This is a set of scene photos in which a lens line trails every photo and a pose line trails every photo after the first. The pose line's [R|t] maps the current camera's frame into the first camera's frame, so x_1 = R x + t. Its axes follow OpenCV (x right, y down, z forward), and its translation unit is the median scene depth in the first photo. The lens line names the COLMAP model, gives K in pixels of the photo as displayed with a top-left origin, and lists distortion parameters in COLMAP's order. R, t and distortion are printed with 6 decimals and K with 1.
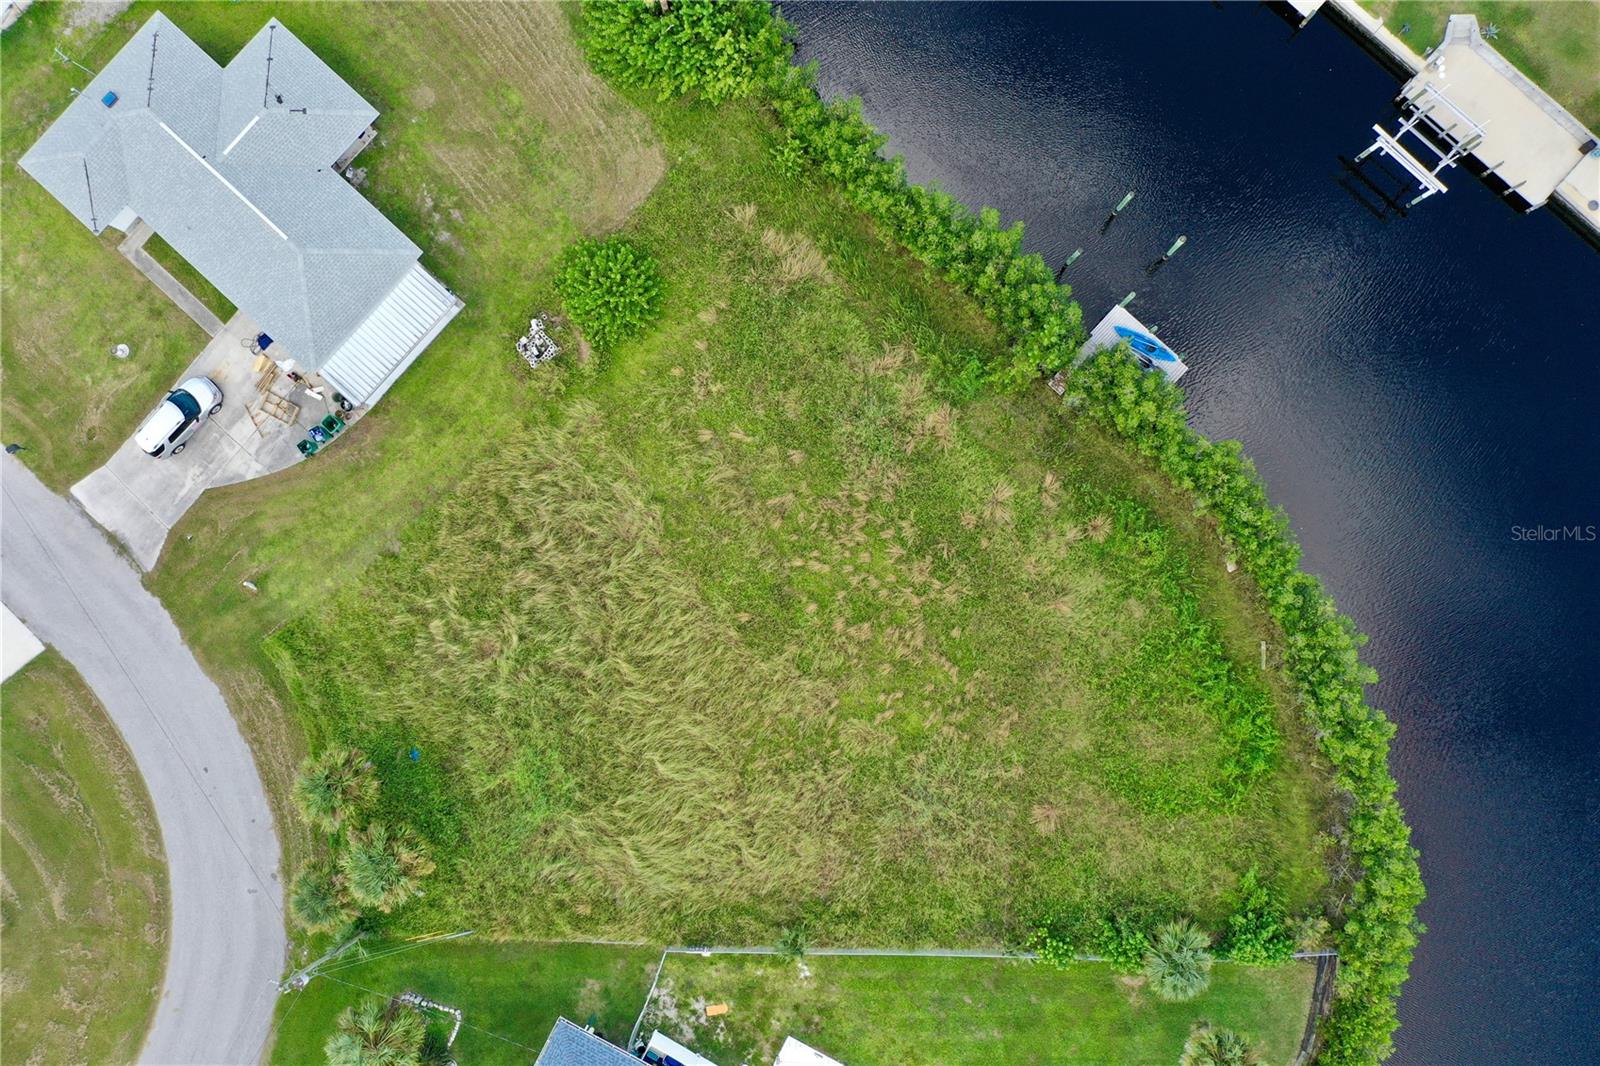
lens RADIAL K [[1261.2, 0, 800.0], [0, 1261.2, 533.0], [0, 0, 1]] dist [0.003351, -0.011183]
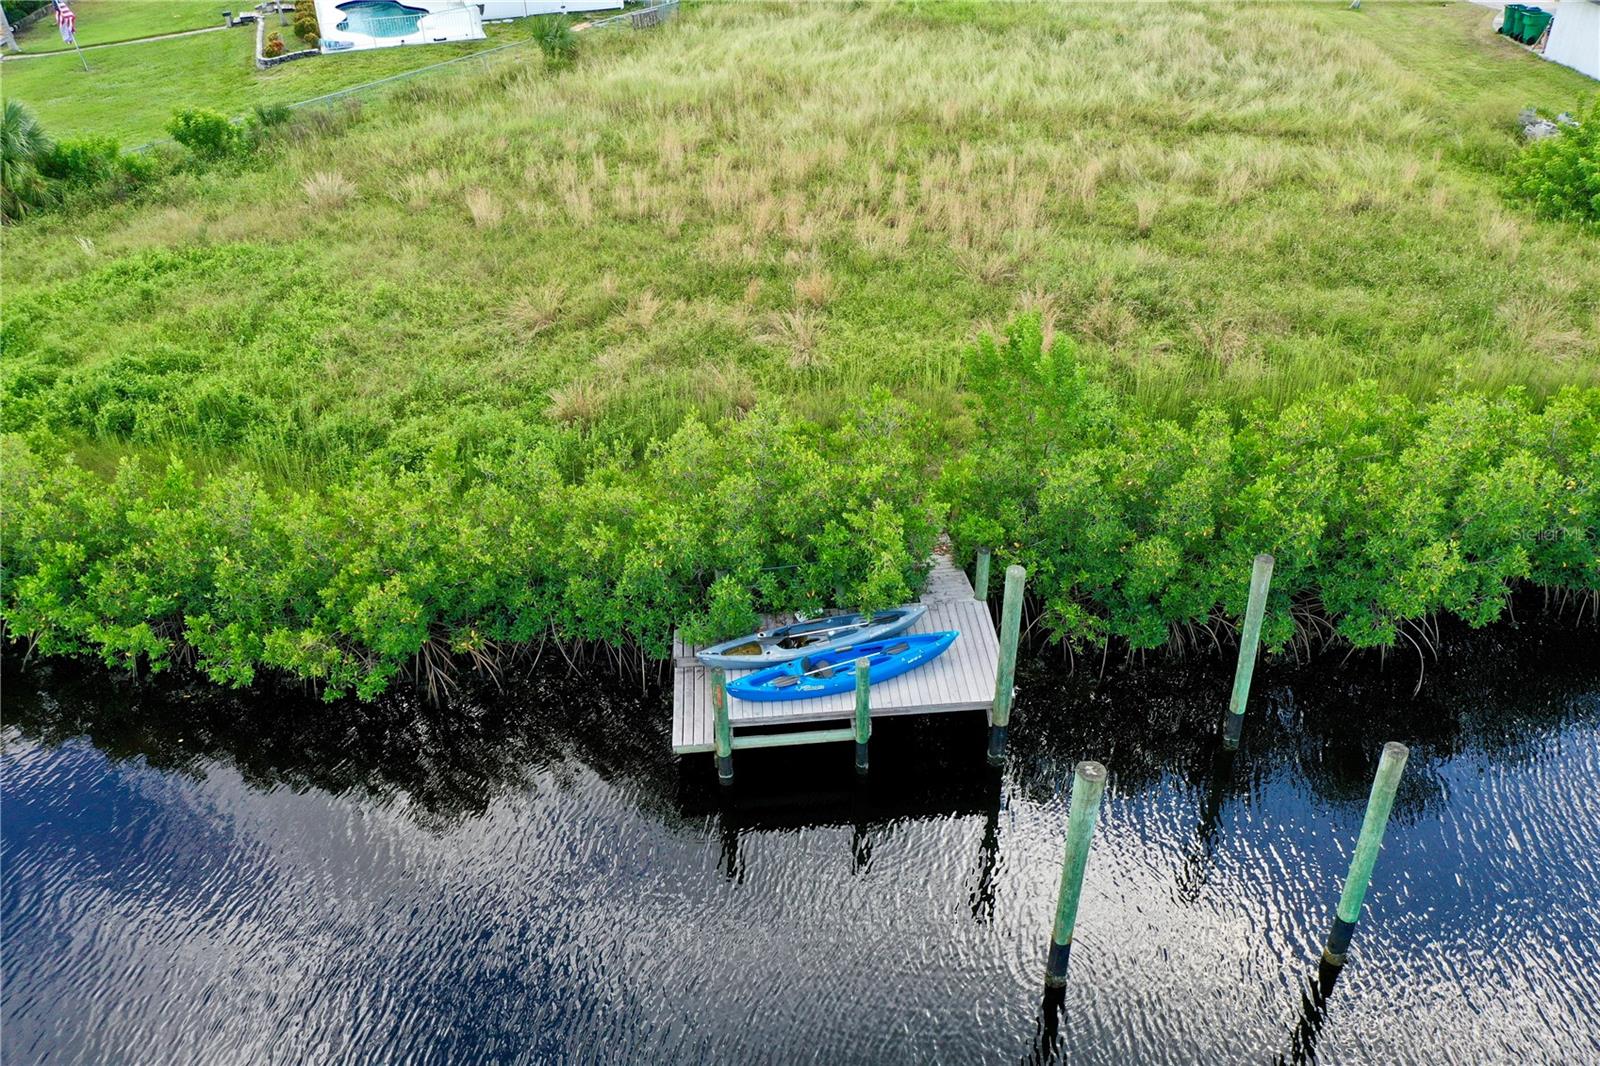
lens RADIAL K [[1261.2, 0, 800.0], [0, 1261.2, 533.0], [0, 0, 1]] dist [0.003351, -0.011183]
pose [[-0.687269, 0.442563, -0.576020, 0.426918], [-0.723421, -0.345224, 0.597898, -0.300546], [0.065751, 0.827622, 0.557421, 0.806877]]
